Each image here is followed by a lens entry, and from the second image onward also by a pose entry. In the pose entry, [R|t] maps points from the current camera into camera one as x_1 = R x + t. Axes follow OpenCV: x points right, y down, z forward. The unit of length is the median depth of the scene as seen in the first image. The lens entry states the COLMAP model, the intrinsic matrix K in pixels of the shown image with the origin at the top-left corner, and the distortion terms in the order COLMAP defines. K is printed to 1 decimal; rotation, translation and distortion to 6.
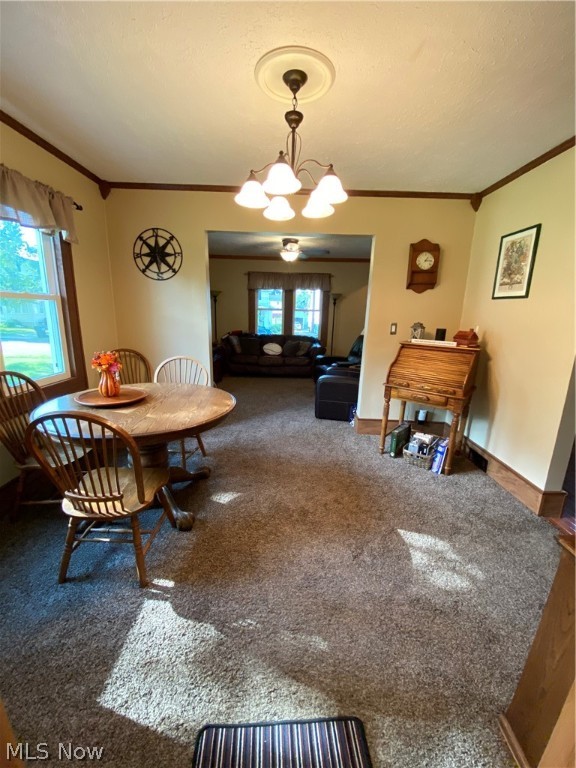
lens RADIAL K [[310.0, 0, 291.1], [0, 310.0, 385.3], [0, 0, 1]] dist [0.028287, -0.022913]
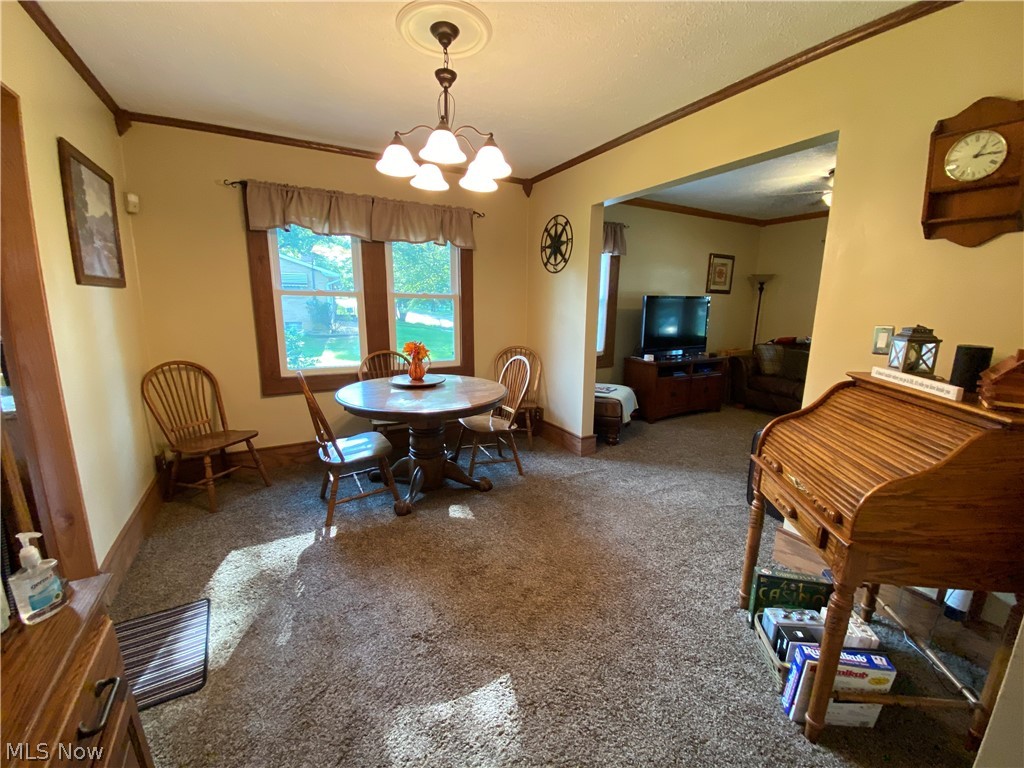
lens RADIAL K [[413.3, 0, 513.3], [0, 413.3, 383.0], [0, 0, 1]] dist [0.028287, -0.022913]
pose [[0.486614, 0.143042, -0.861827, 0.603852], [-0.192378, 0.979834, 0.054006, -0.069833], [0.852172, 0.139517, 0.504319, 0.351826]]
